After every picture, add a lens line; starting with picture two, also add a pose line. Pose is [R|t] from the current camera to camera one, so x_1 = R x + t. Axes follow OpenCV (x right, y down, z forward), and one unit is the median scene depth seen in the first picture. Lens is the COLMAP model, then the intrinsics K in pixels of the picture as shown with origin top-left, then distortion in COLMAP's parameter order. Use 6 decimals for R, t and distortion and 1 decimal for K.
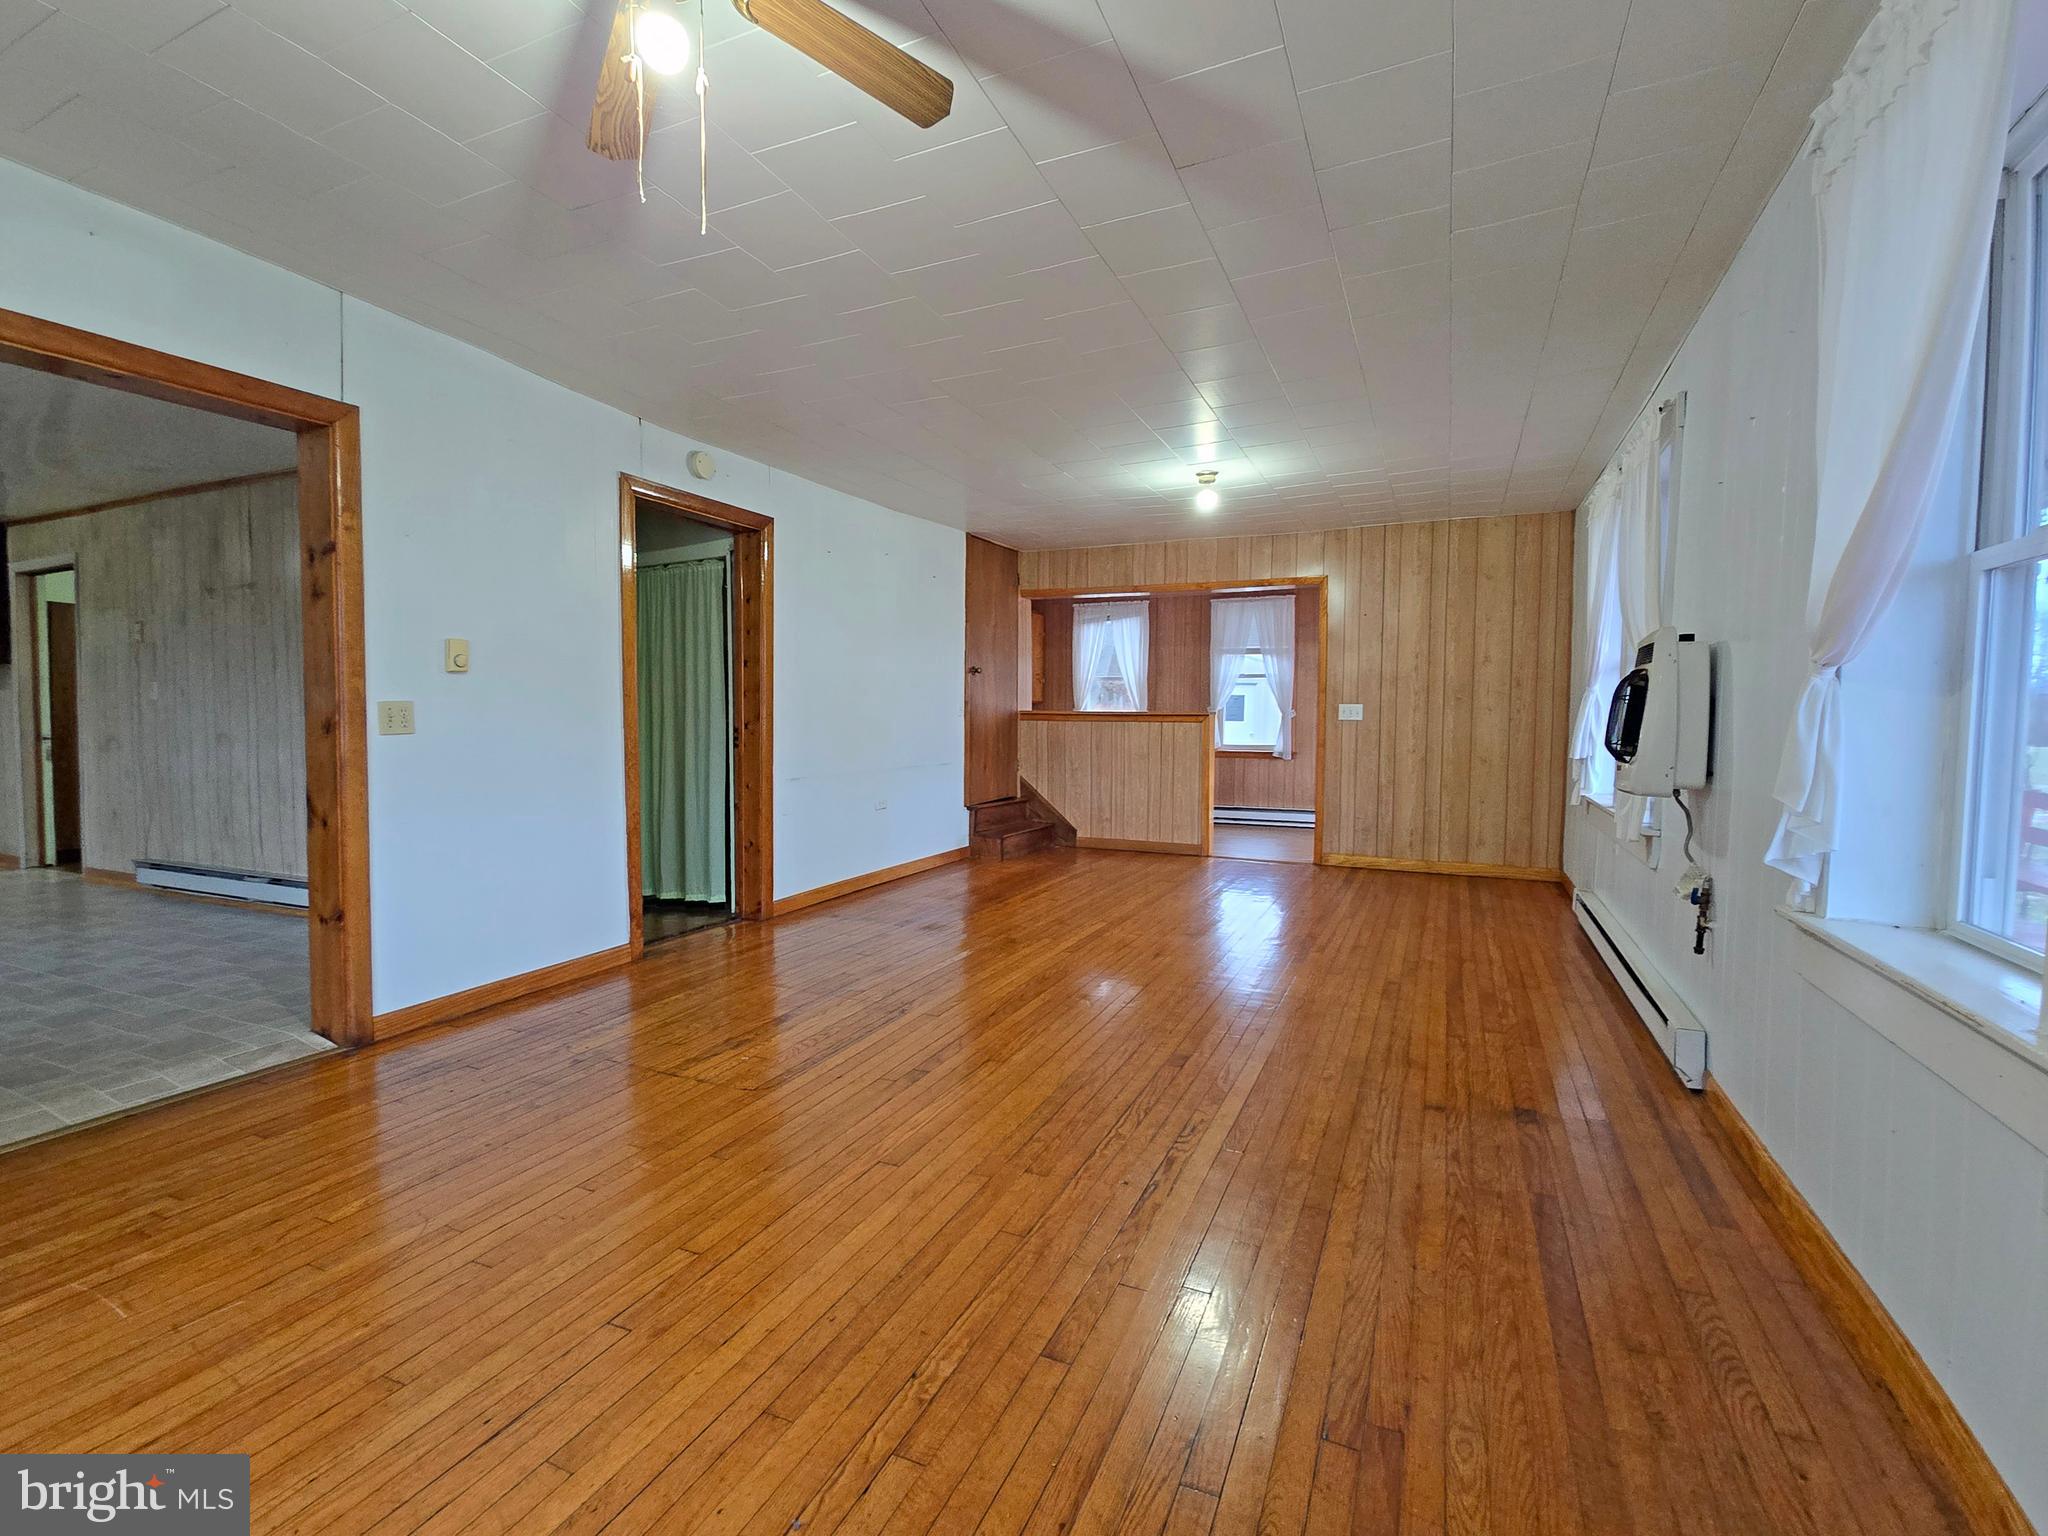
lens RADIAL K [[935.8, 0, 1030.9], [0, 935.8, 757.7], [0, 0, 1]] dist [0.009165, -0.000527]
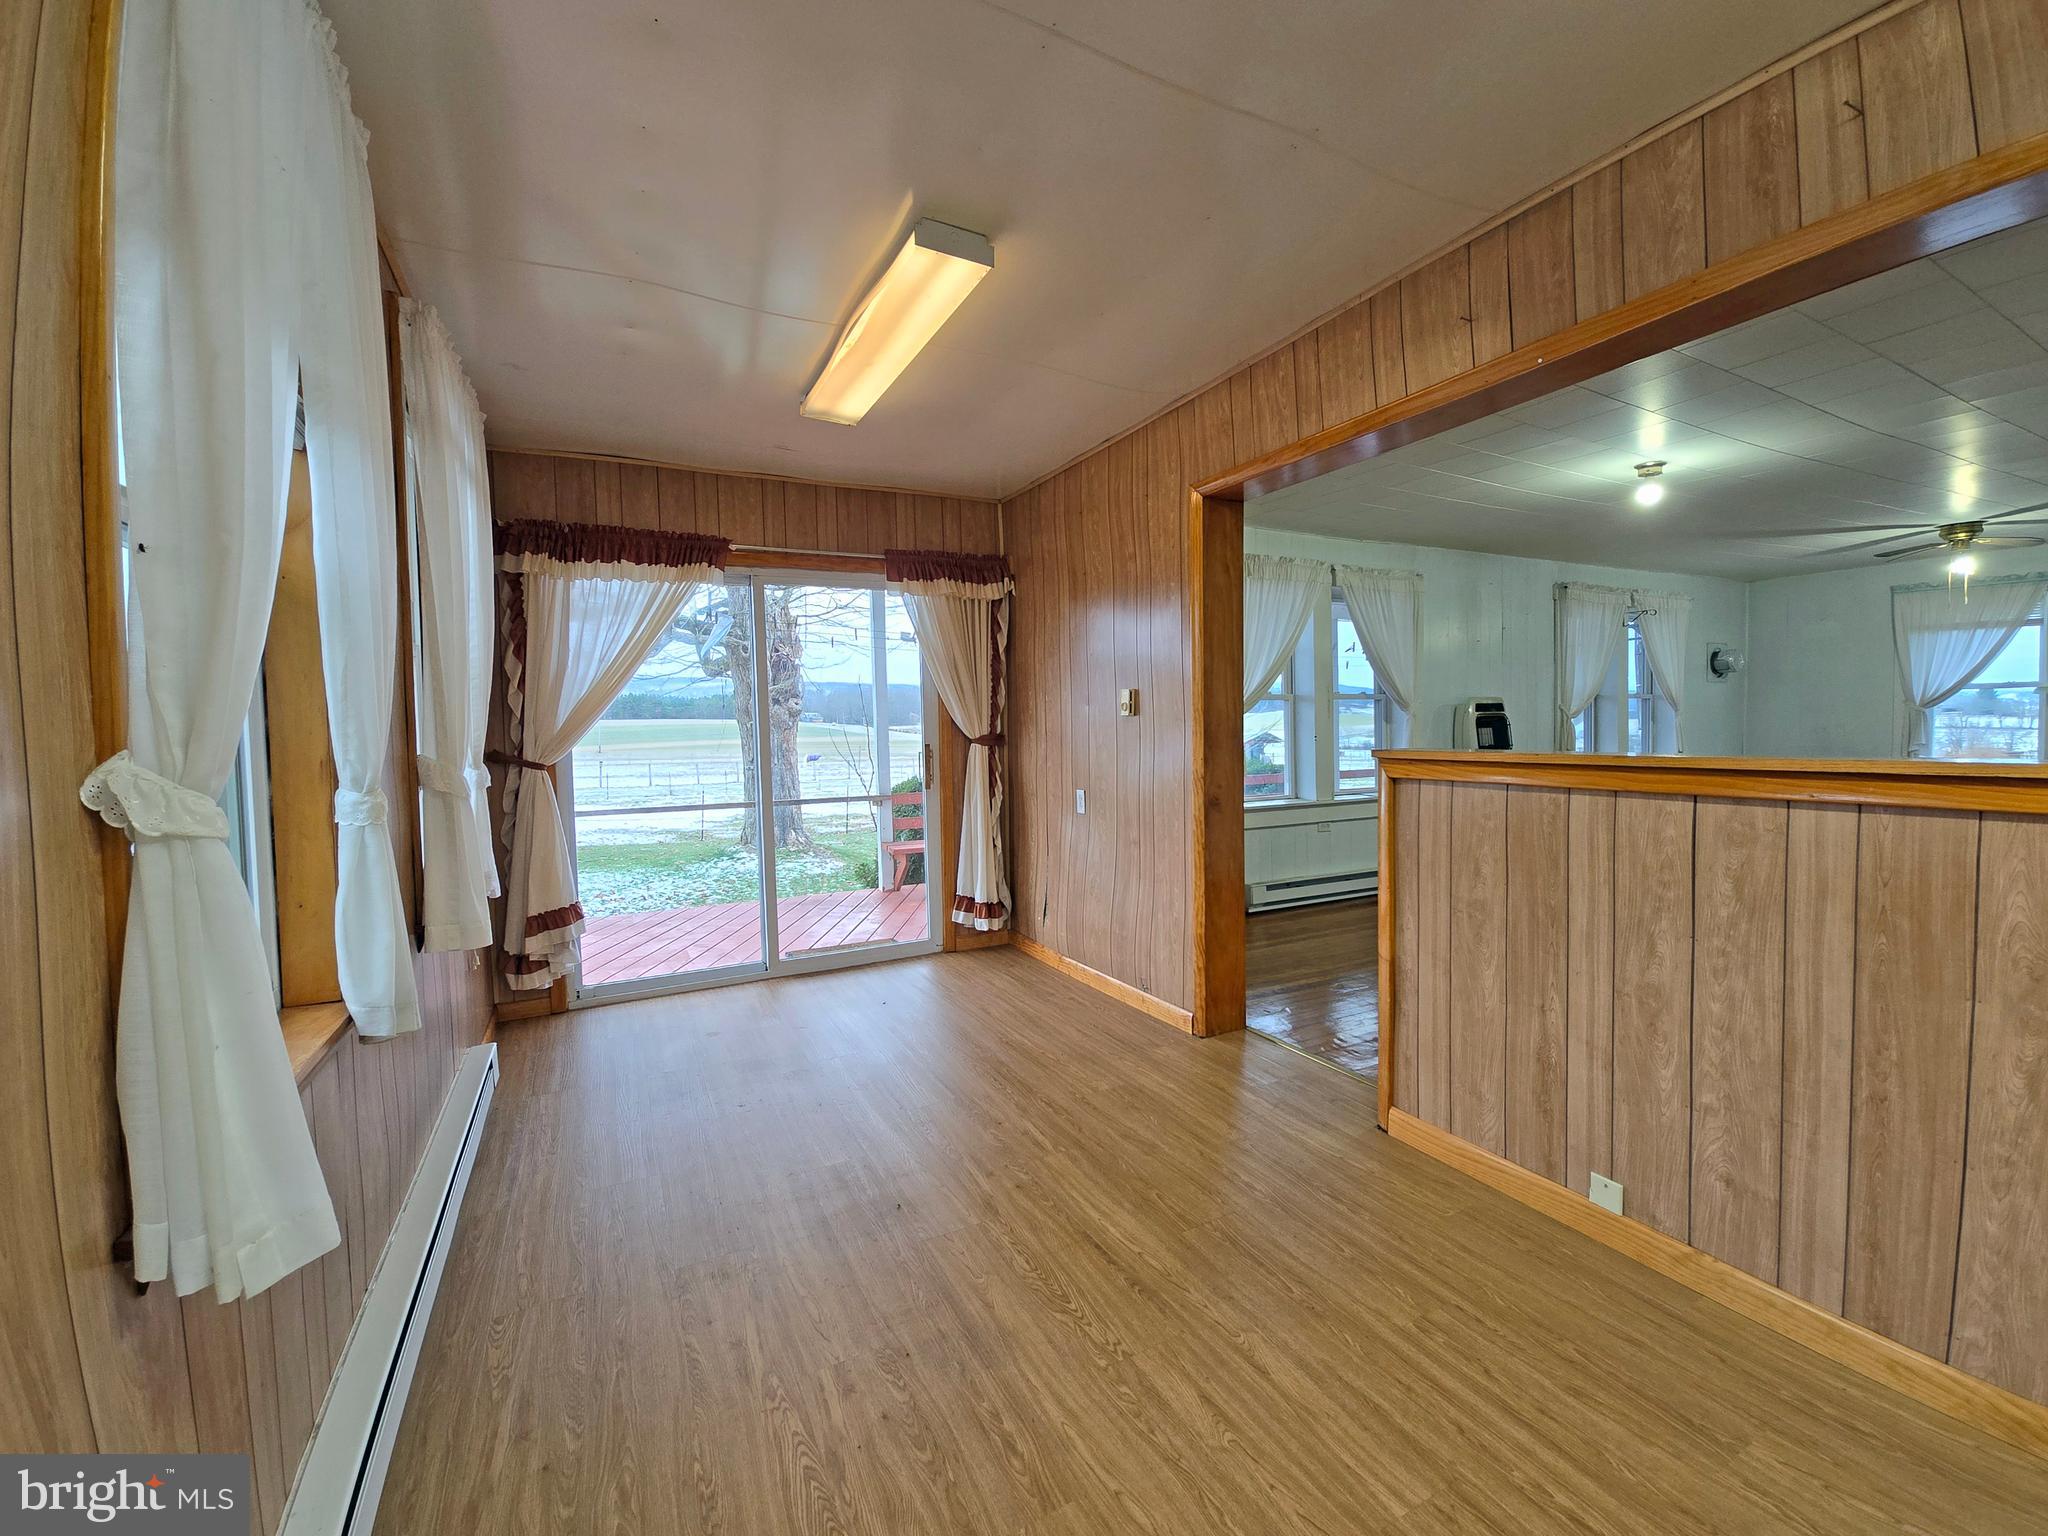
lens RADIAL K [[844.4, 0, 1016.0], [0, 844.4, 759.7], [0, 0, 1]] dist [-0.002986, -0.000410]
pose [[-0.773264, -0.008606, 0.634026, 0.177244], [0.047971, 0.996248, 0.072029, -0.142539], [-0.632267, 0.086112, -0.769950, 2.418786]]
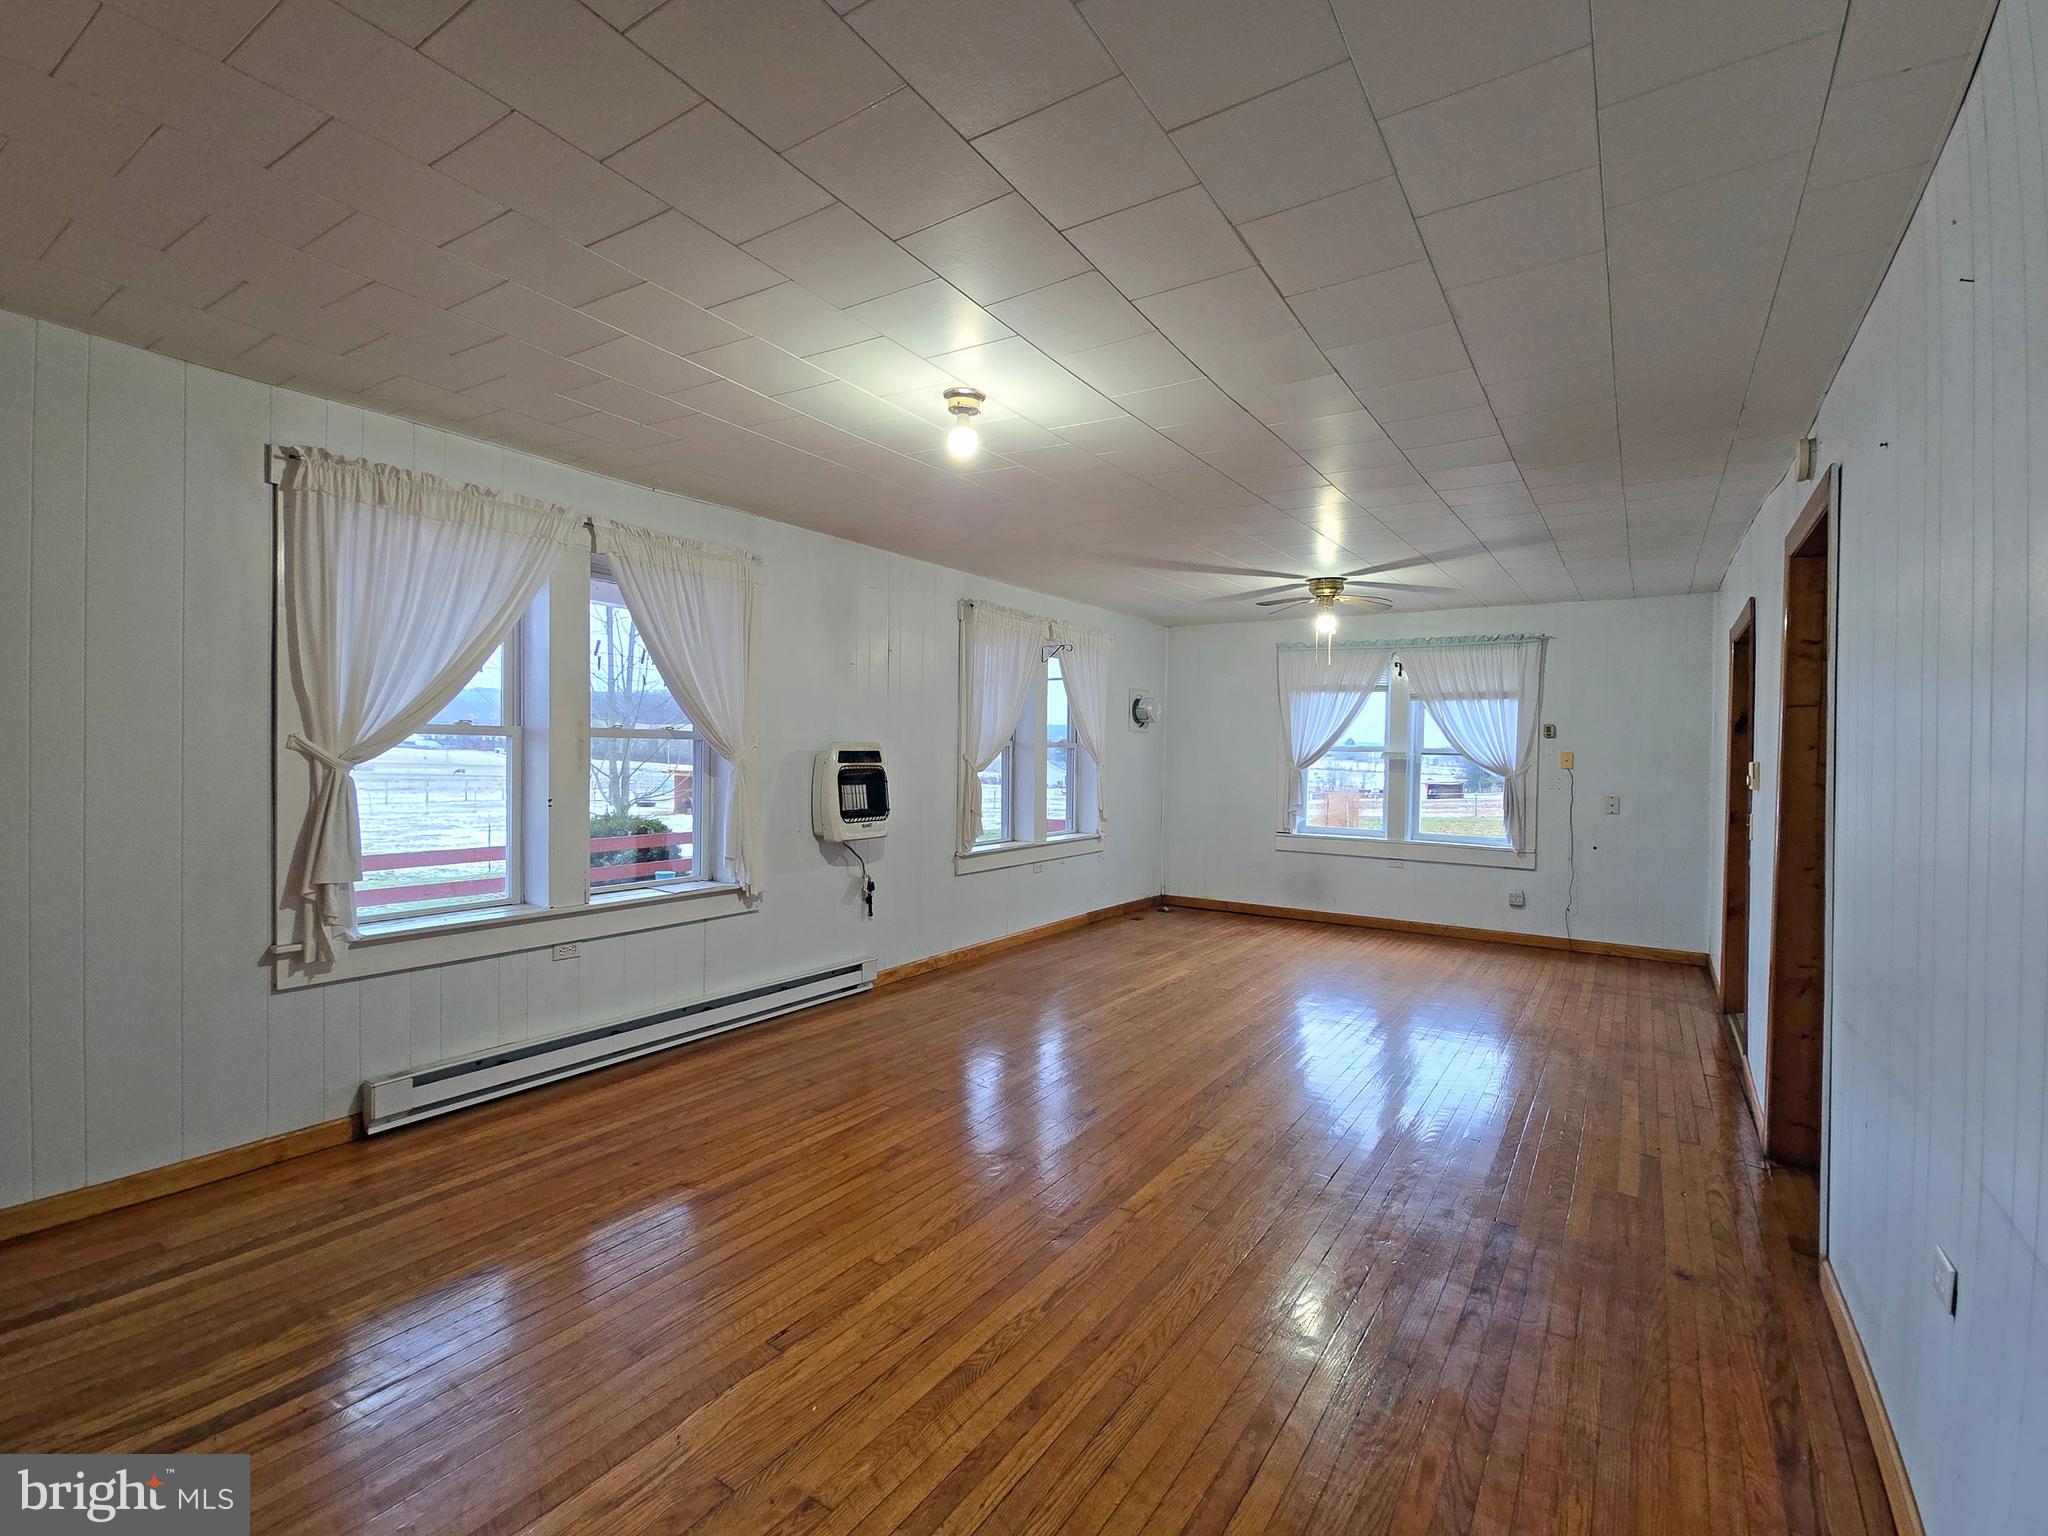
lens RADIAL K [[935.8, 0, 1030.9], [0, 935.8, 757.7], [0, 0, 1]] dist [0.009165, -0.000527]
pose [[-0.987376, -0.018030, 0.157365, 0.073407], [-0.010017, 0.998619, 0.051566, -0.149322], [-0.158078, 0.049339, -0.986193, 1.861138]]
